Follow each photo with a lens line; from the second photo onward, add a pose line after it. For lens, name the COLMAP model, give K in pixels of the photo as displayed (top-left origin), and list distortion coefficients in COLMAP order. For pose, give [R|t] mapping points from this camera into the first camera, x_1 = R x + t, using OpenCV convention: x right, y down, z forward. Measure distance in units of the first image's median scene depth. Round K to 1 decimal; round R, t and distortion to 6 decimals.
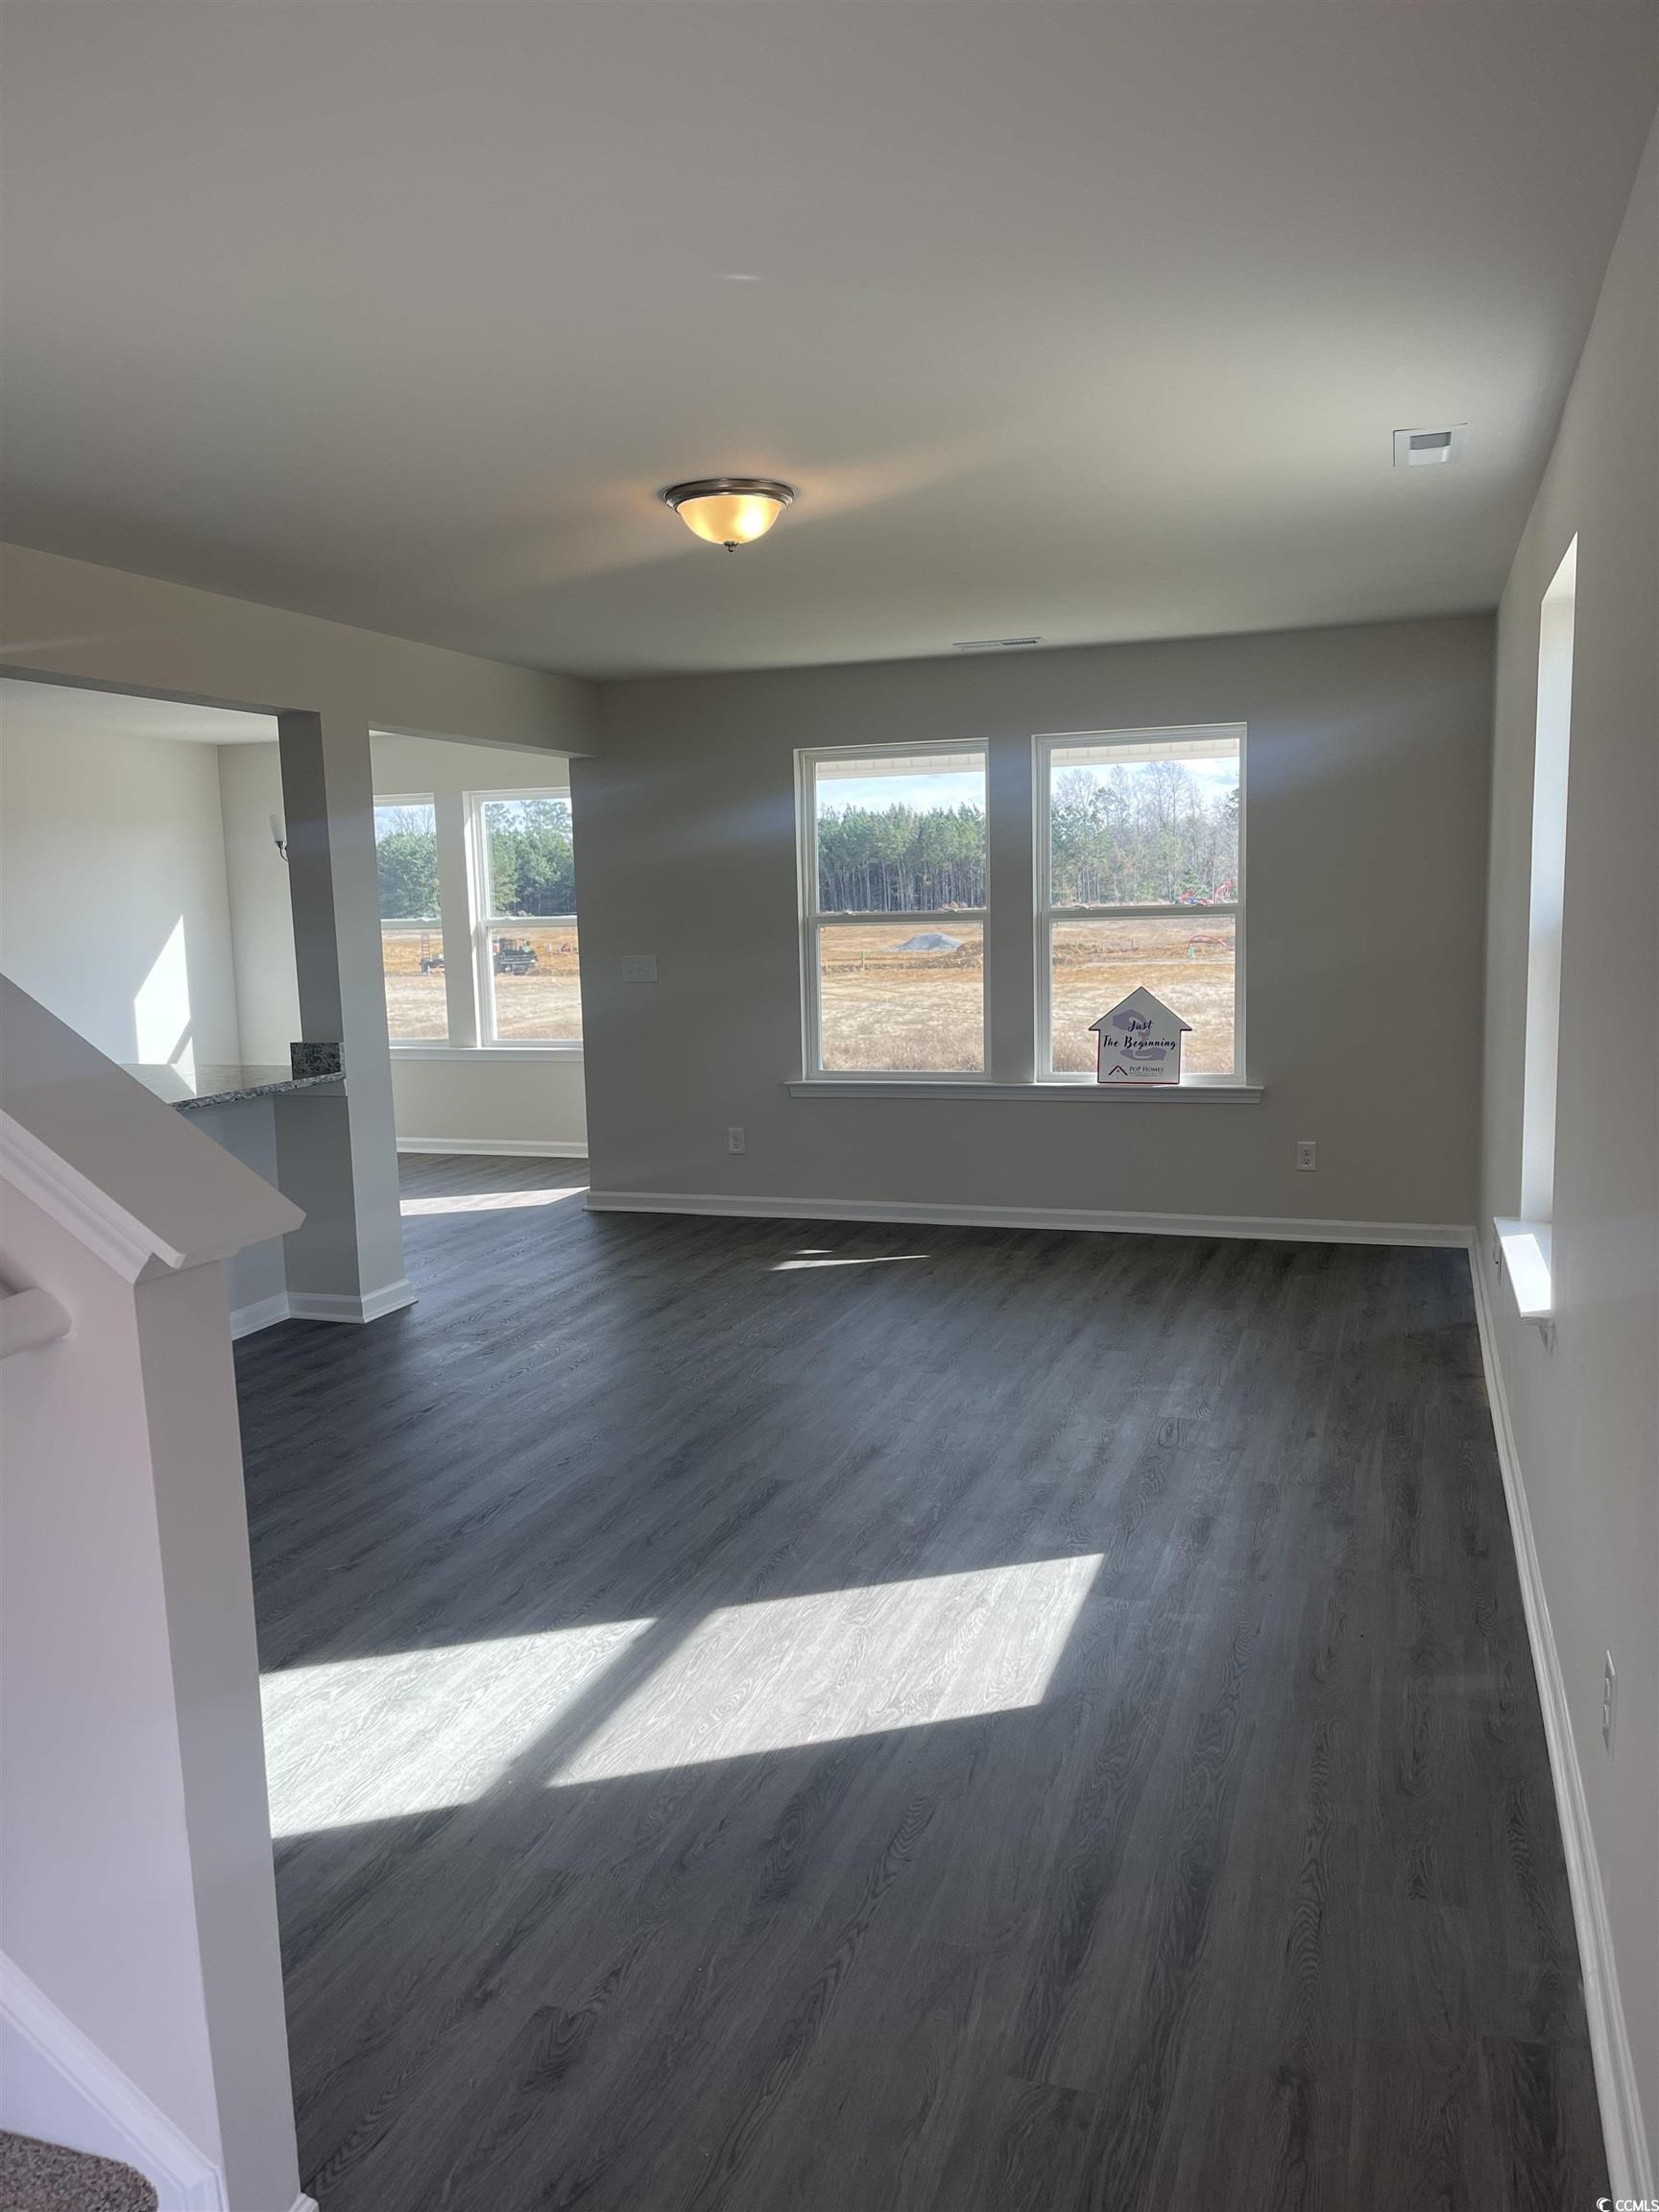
lens RADIAL K [[1701.5, 0, 818.9], [0, 1701.5, 1130.9], [0, 0, 1]] dist [0.068296, -0.104680]
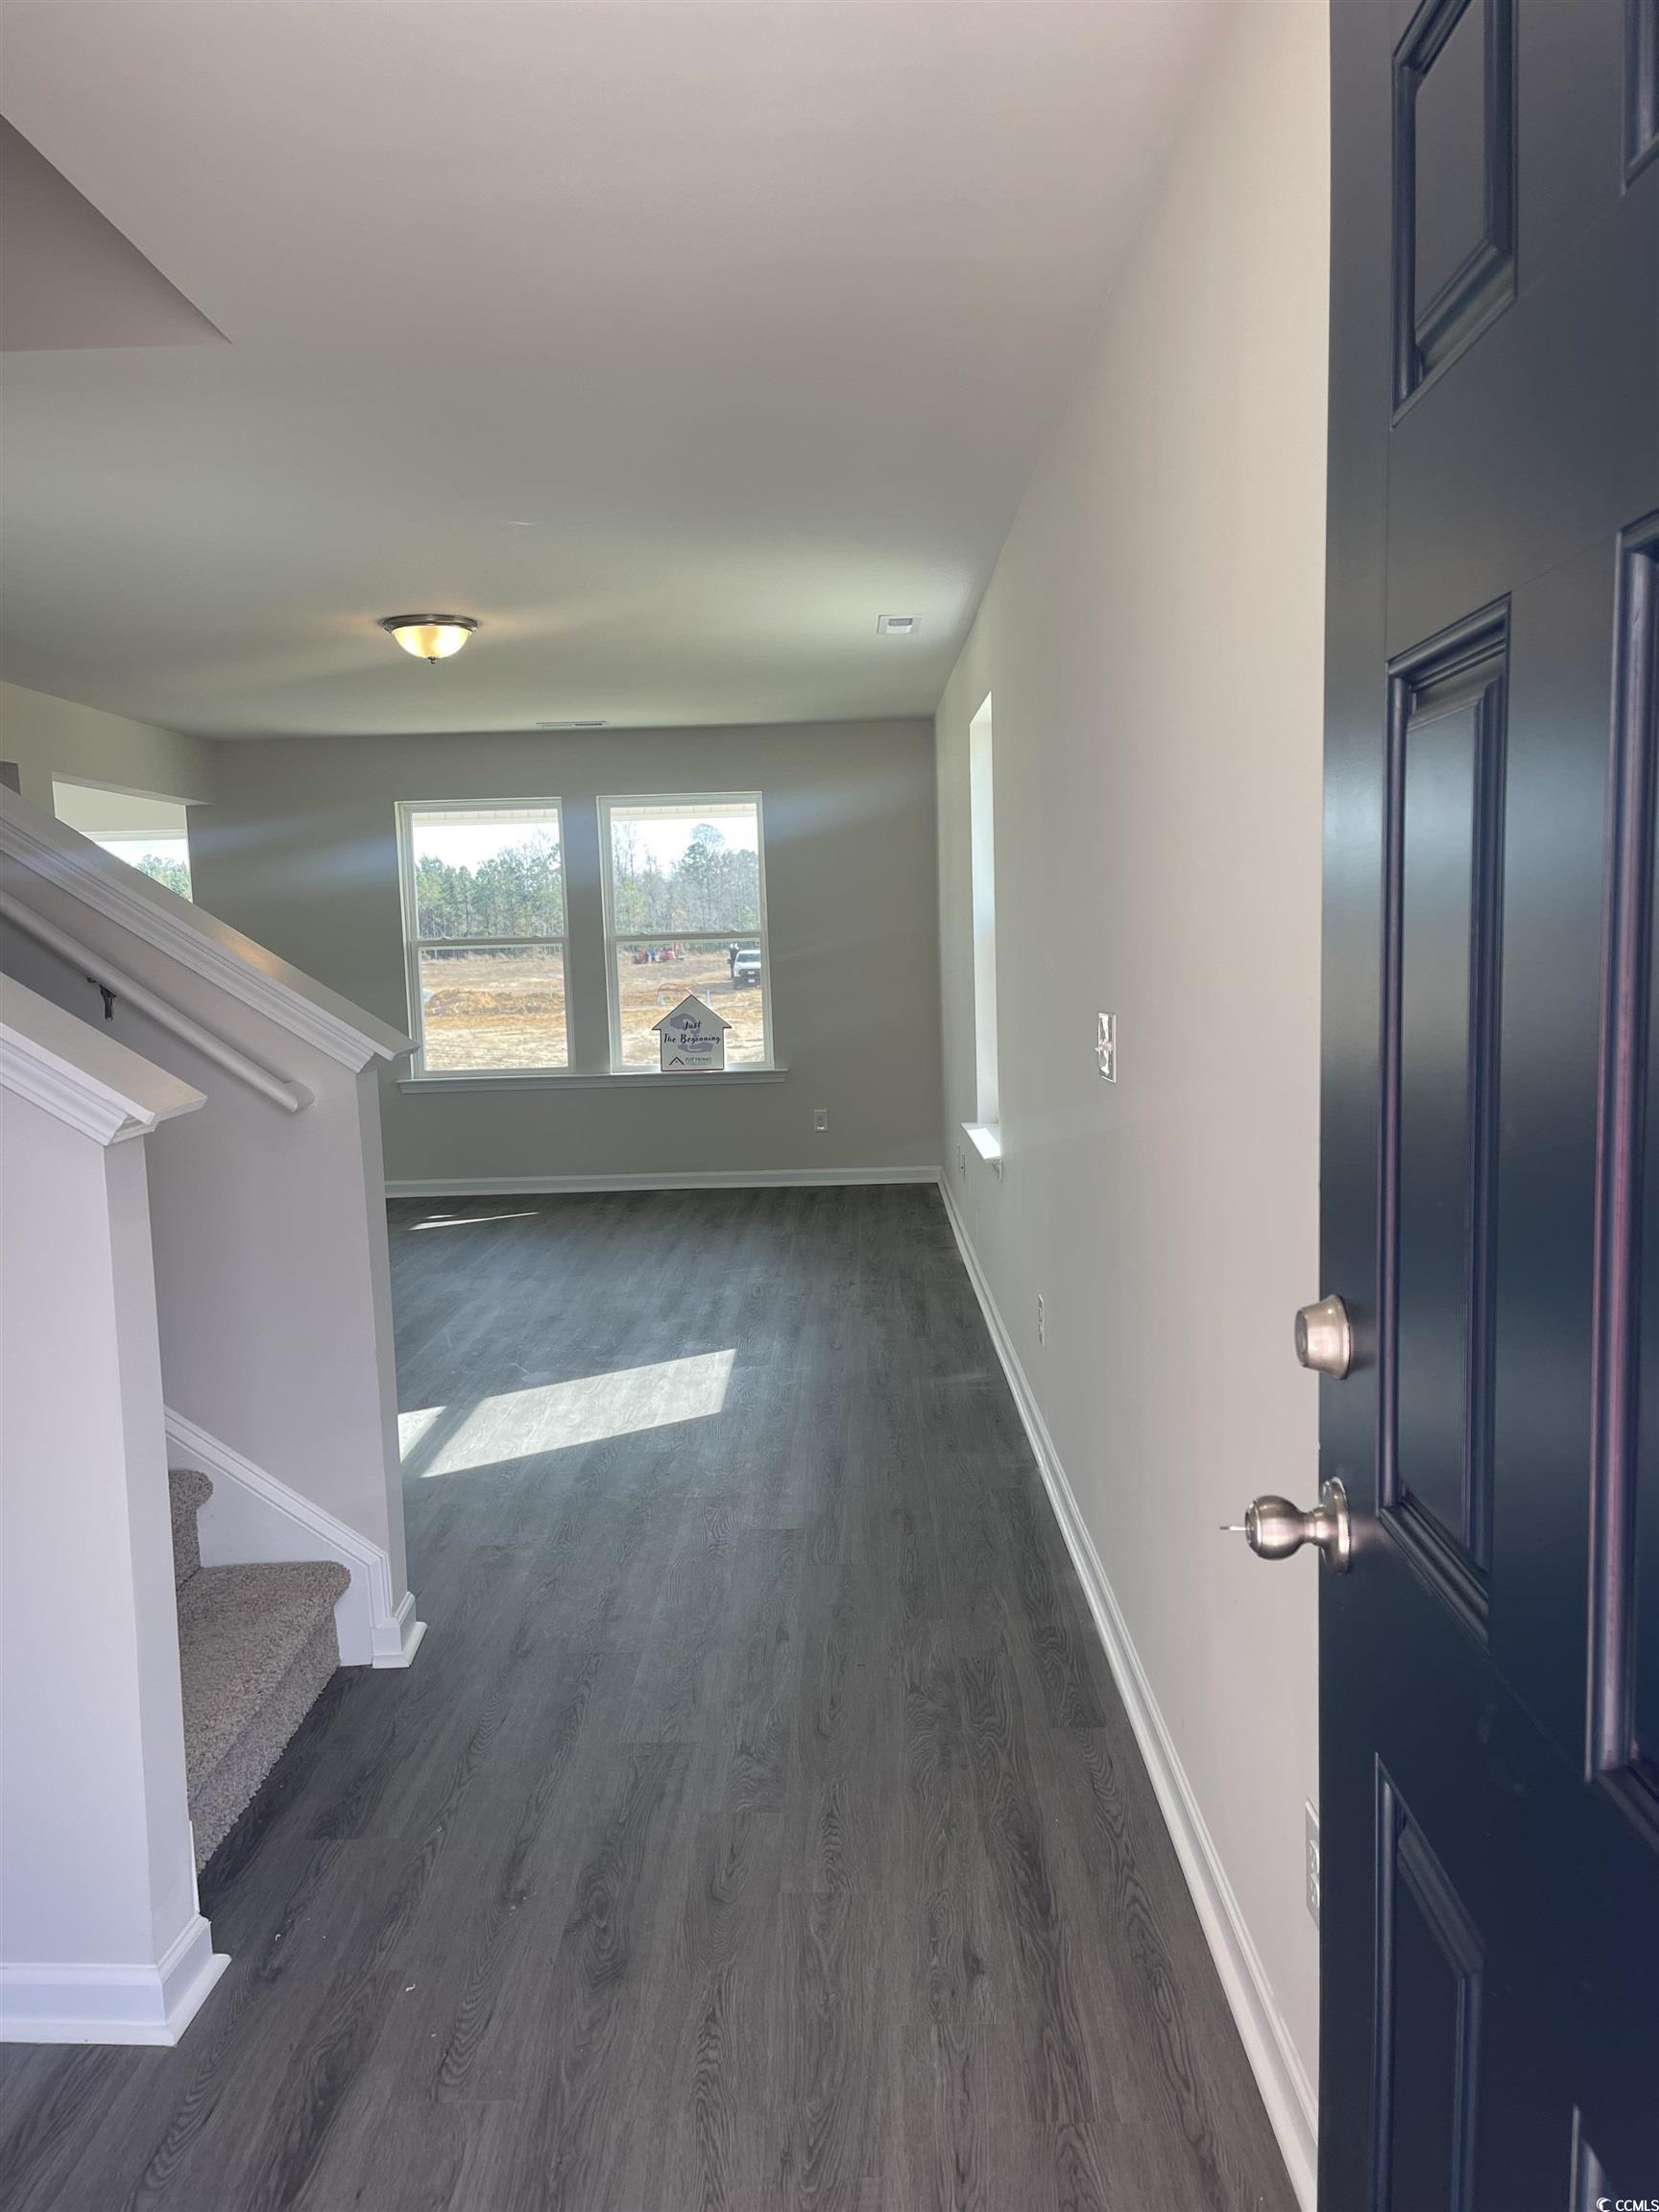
lens RADIAL K [[1694.2, 0, 862.0], [0, 1694.2, 1145.9], [0, 0, 1]] dist [0.057643, -0.094312]
pose [[0.943803, -0.044416, 0.327512, -0.162598], [0.051411, 0.998597, -0.012726, 0.075059], [-0.326487, 0.028849, 0.944761, -0.347460]]
